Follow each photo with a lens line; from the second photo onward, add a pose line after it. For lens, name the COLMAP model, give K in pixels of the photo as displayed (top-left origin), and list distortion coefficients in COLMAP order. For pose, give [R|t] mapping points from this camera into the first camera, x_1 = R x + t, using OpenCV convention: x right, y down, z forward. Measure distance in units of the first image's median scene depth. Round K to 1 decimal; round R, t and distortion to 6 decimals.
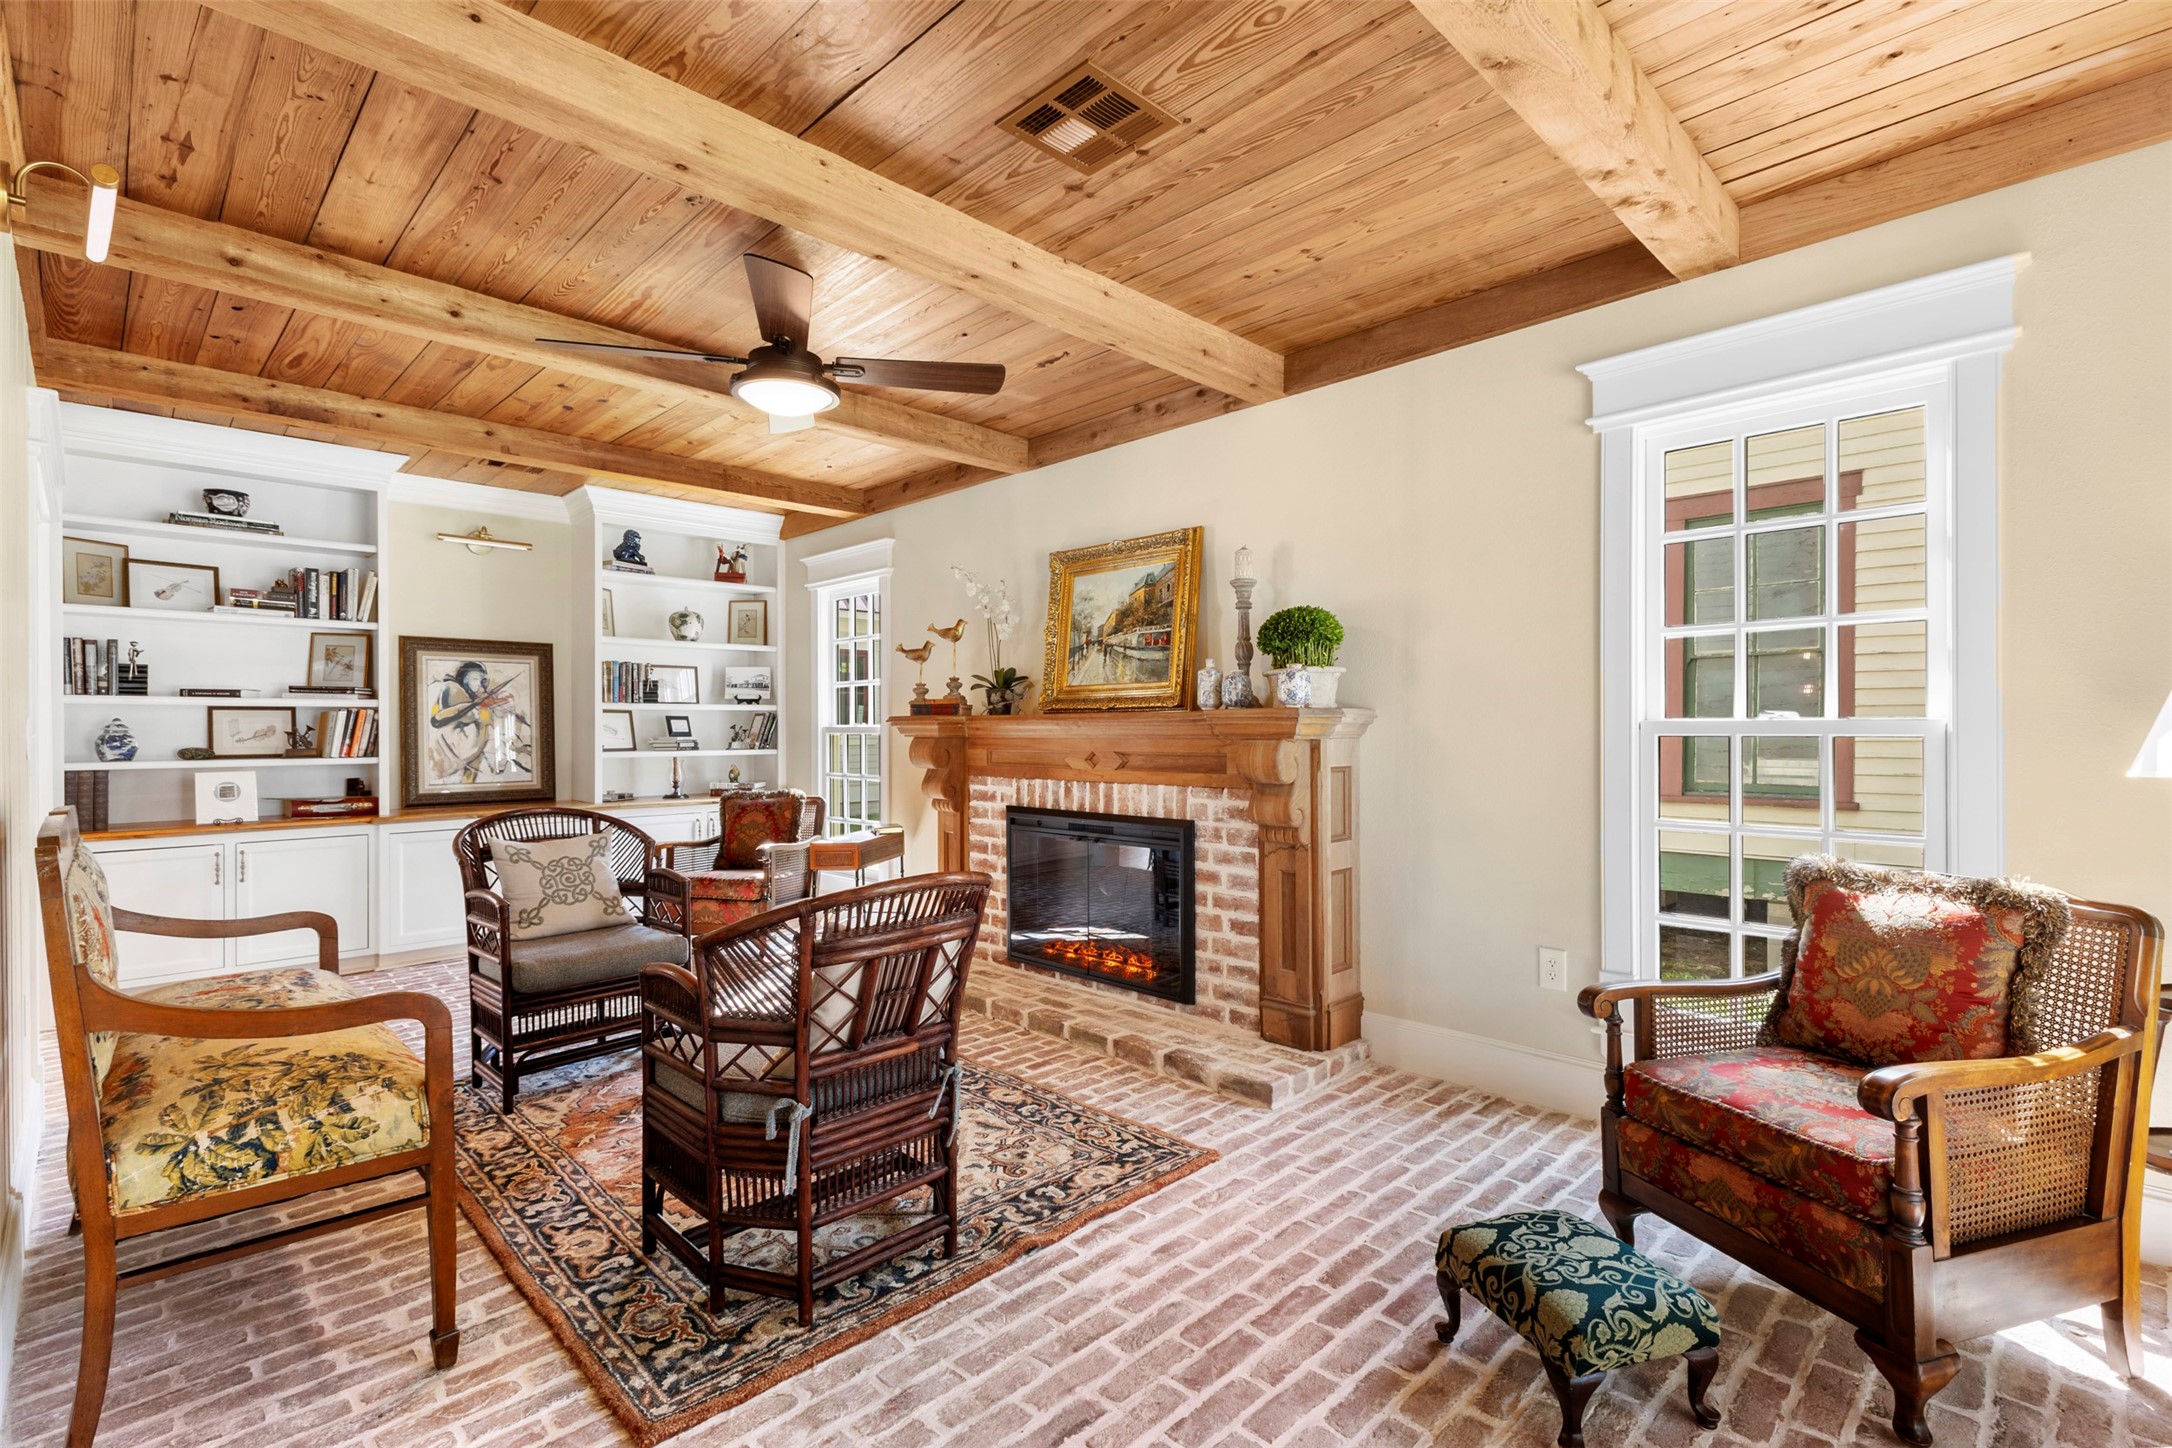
lens RADIAL K [[993.1, 0, 1083.5], [0, 993.1, 729.5], [0, 0, 1]] dist [0.005505, 0.000196]
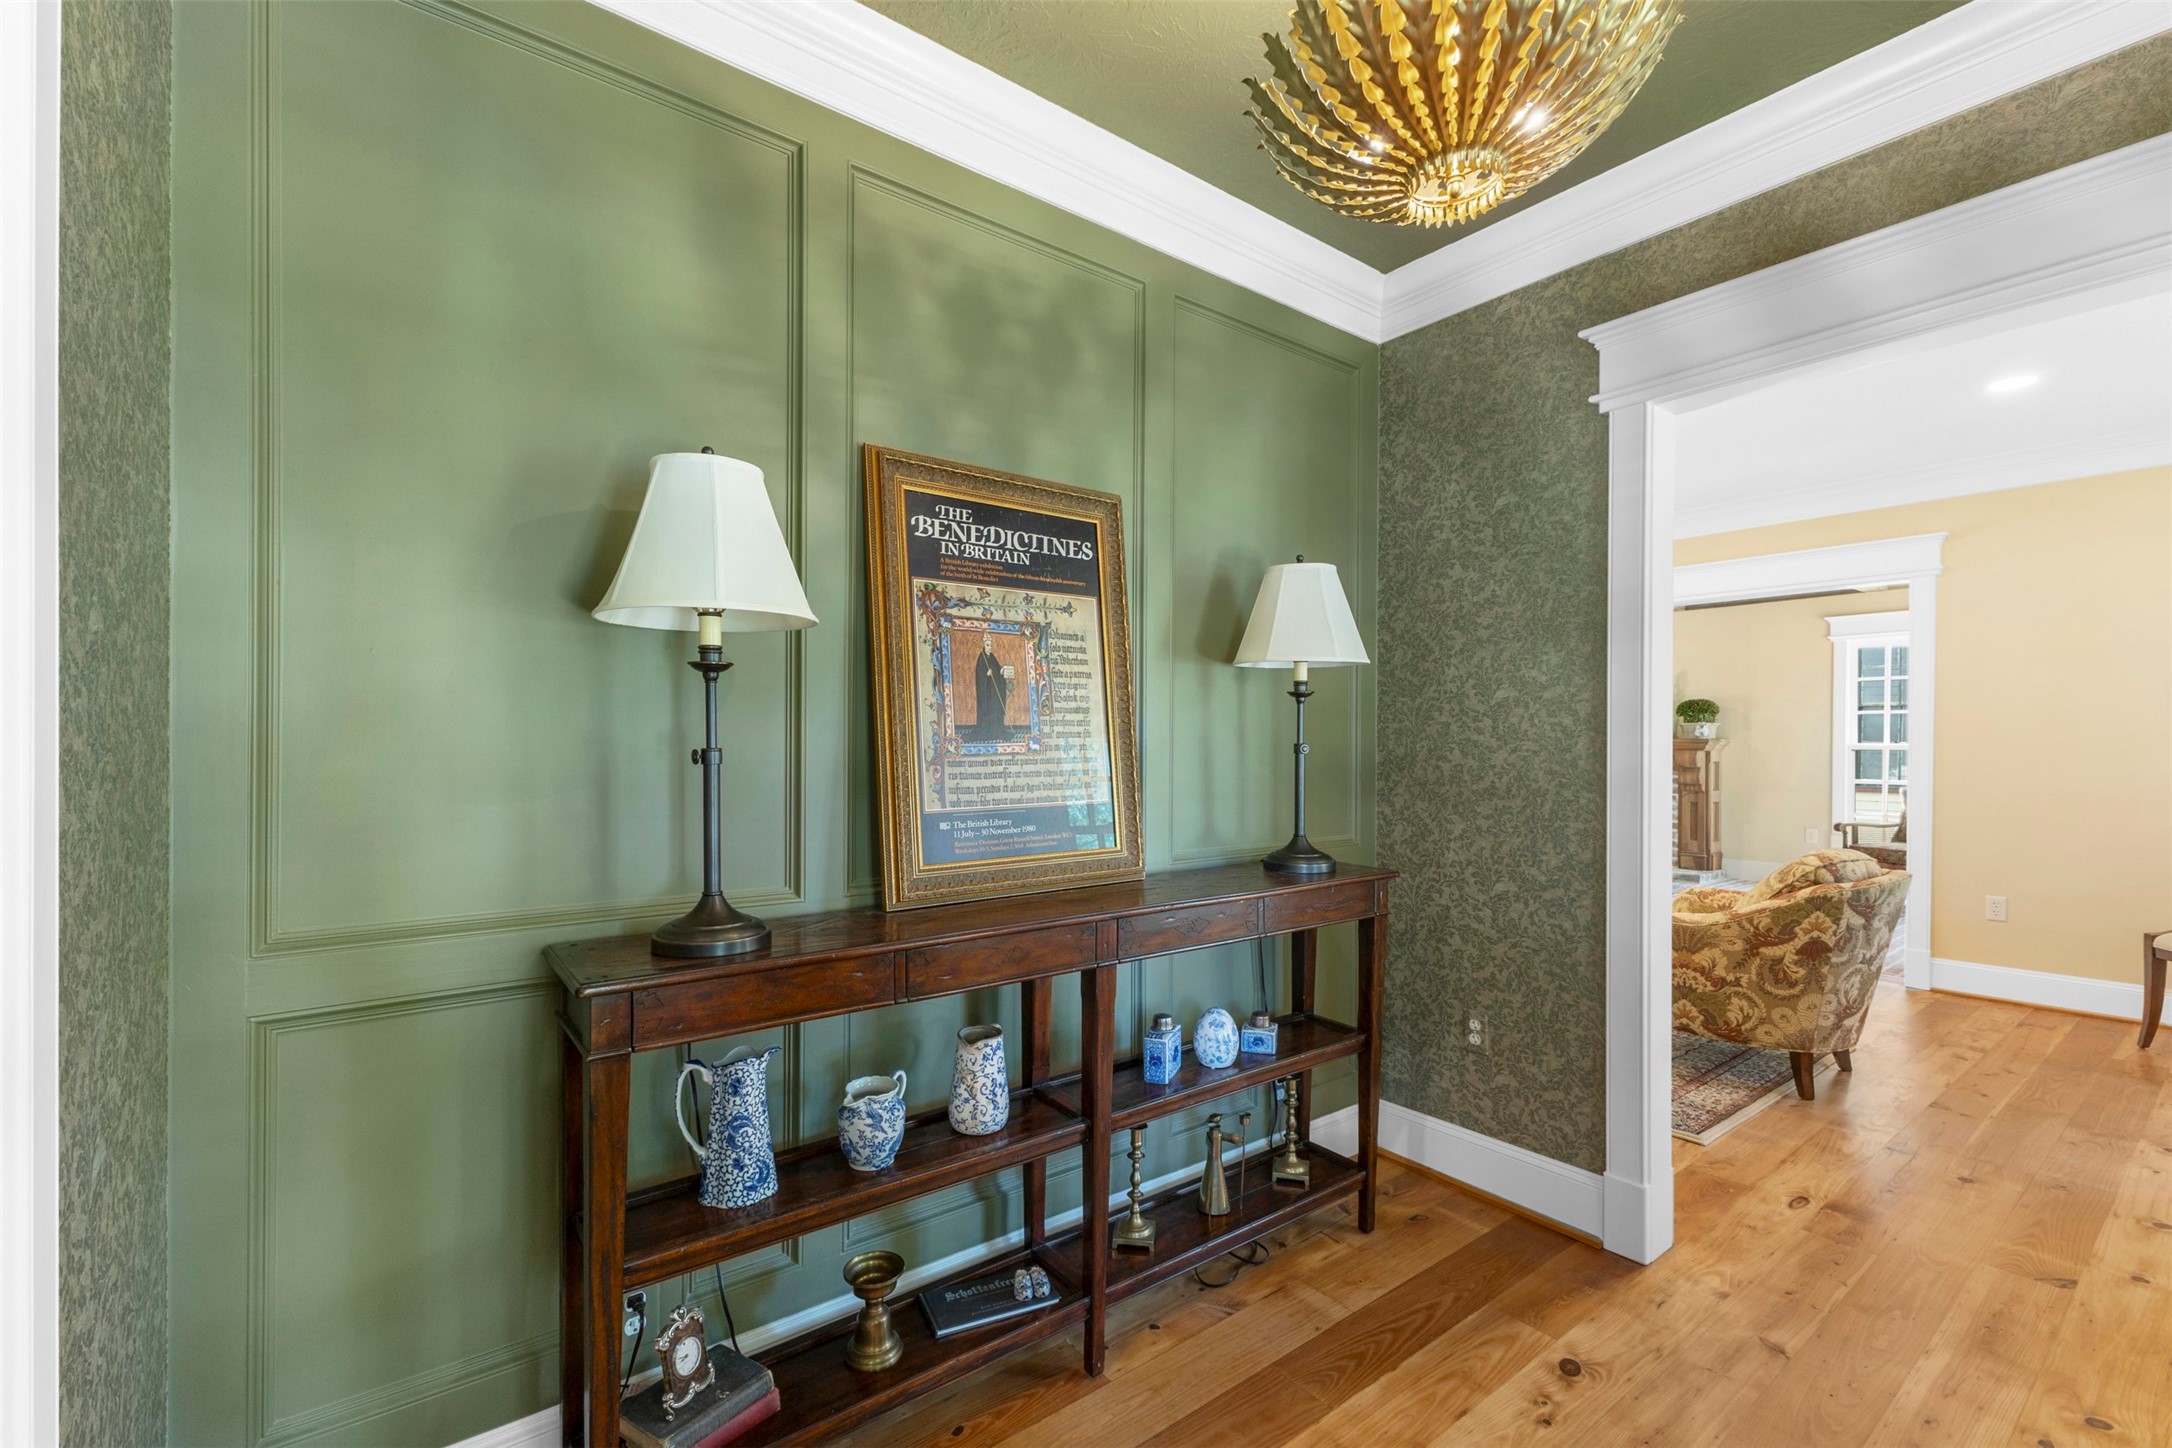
lens RADIAL K [[941.0, 0, 1084.8], [0, 941.0, 746.8], [0, 0, 1]] dist [0.009062, -0.000085]
pose [[0.991991, 0.010249, -0.125896, -0.809613], [-0.009986, 0.999946, 0.002716, 0.006762], [0.125917, -0.001437, 0.992040, -1.251543]]
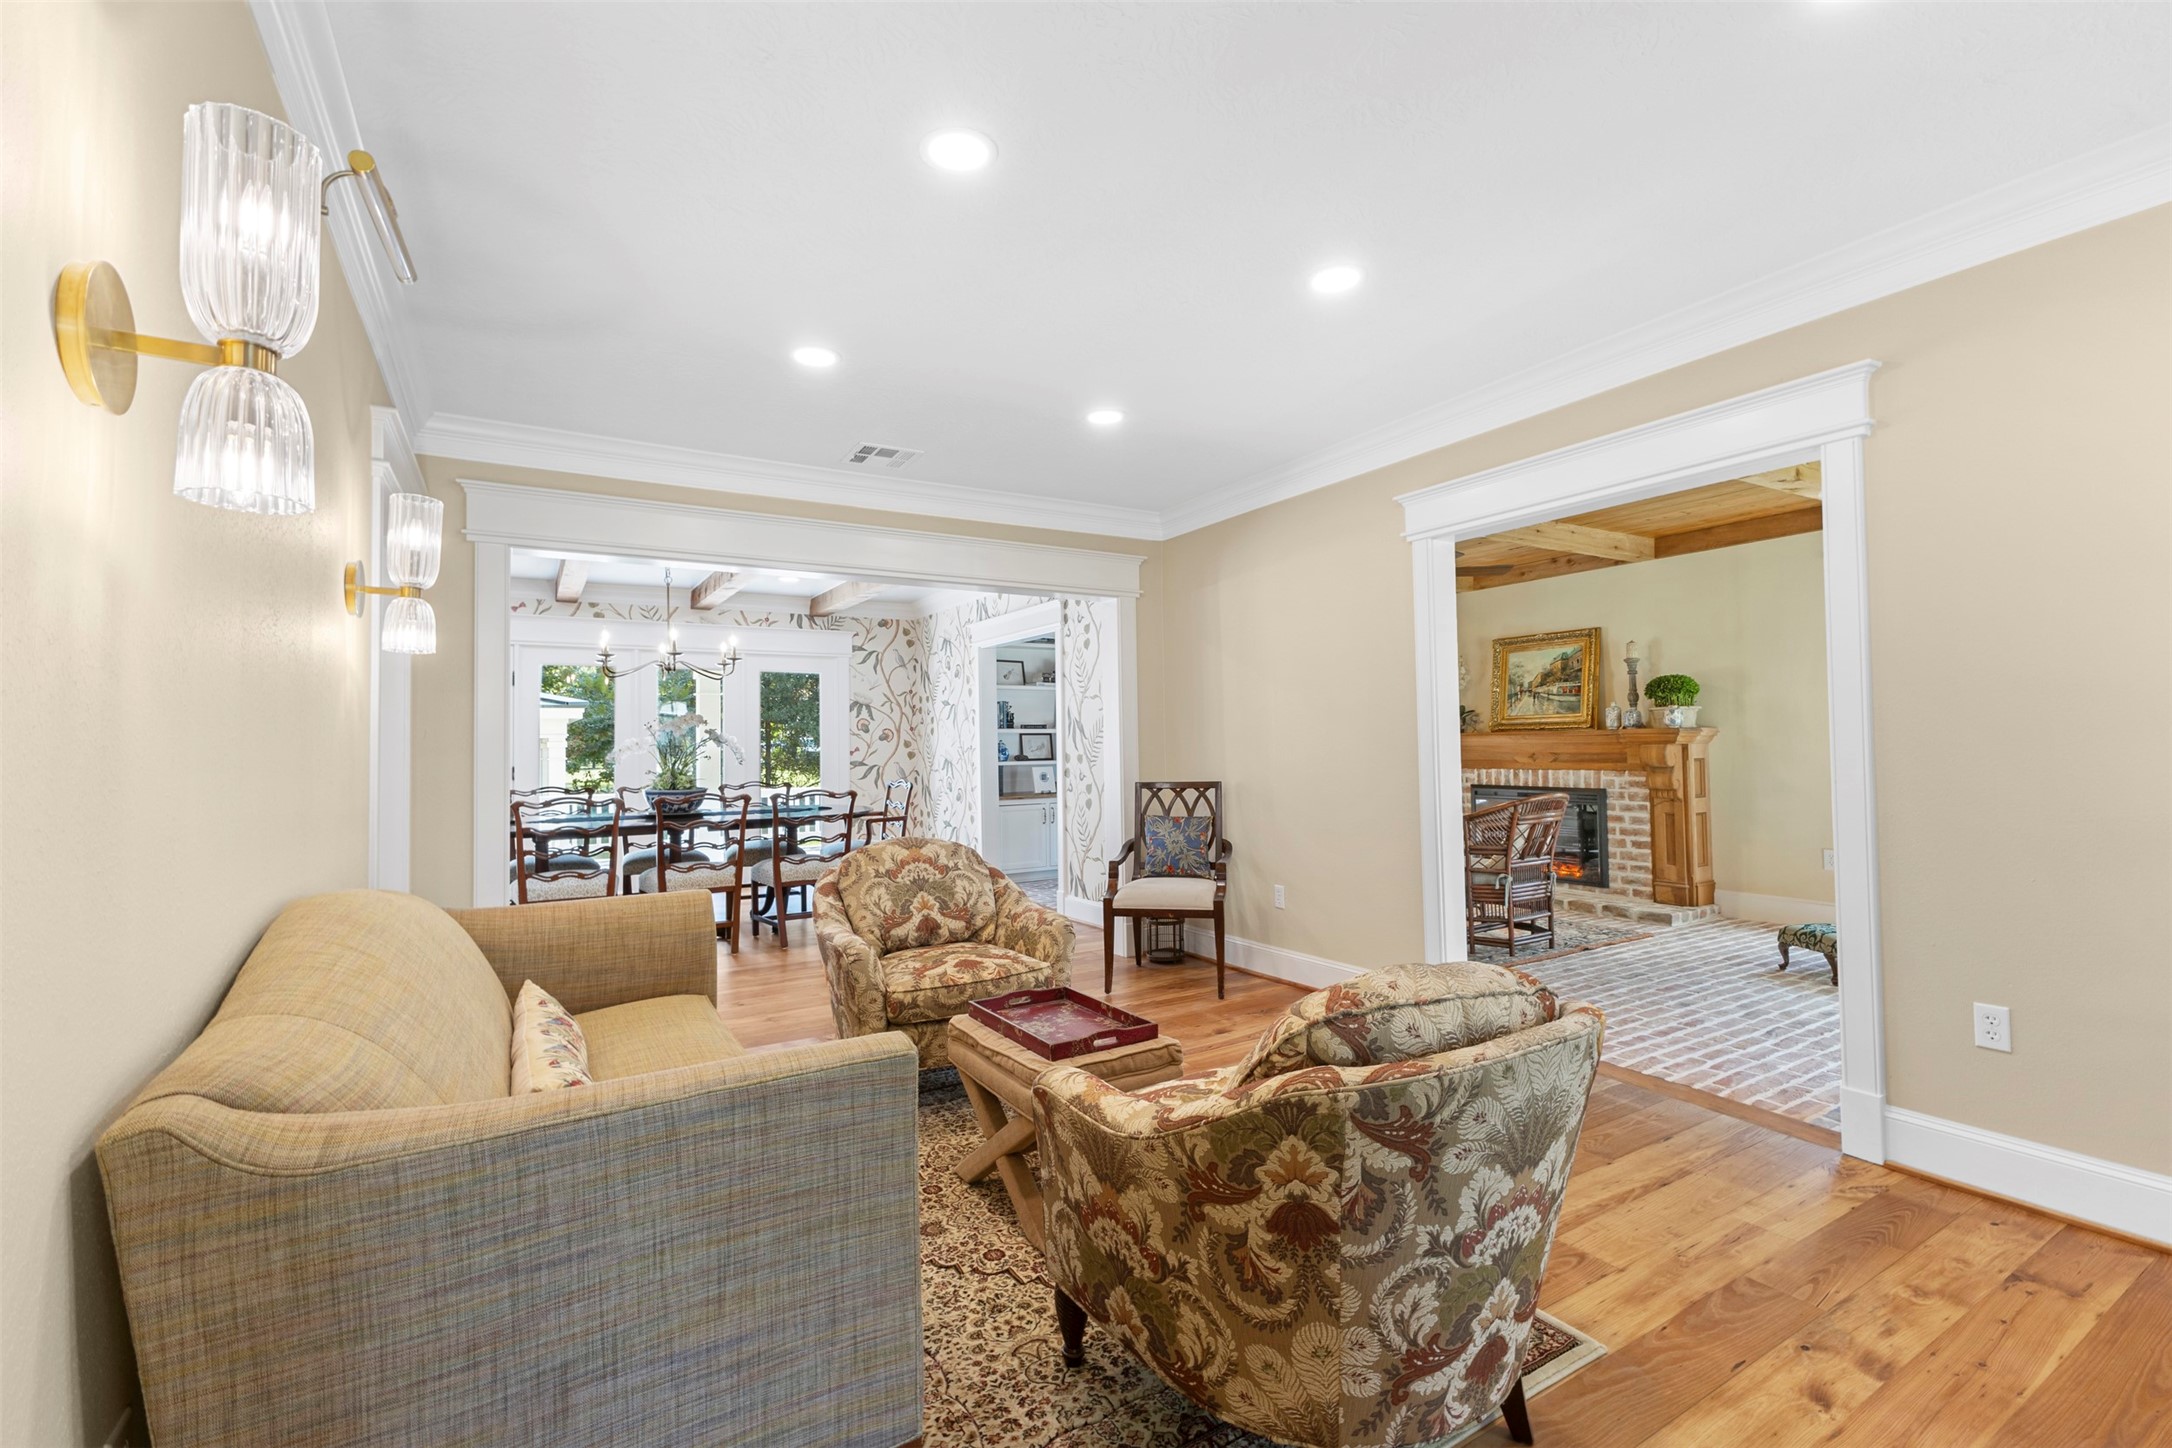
lens RADIAL K [[940.2, 0, 1086.5], [0, 940.2, 720.3], [0, 0, 1]] dist [0.008789, -0.000268]
pose [[0.972330, -0.015573, -0.233092, -0.352324], [0.009119, 0.999545, -0.028737, 0.004873], [0.233433, 0.025816, 0.972030, -0.790819]]
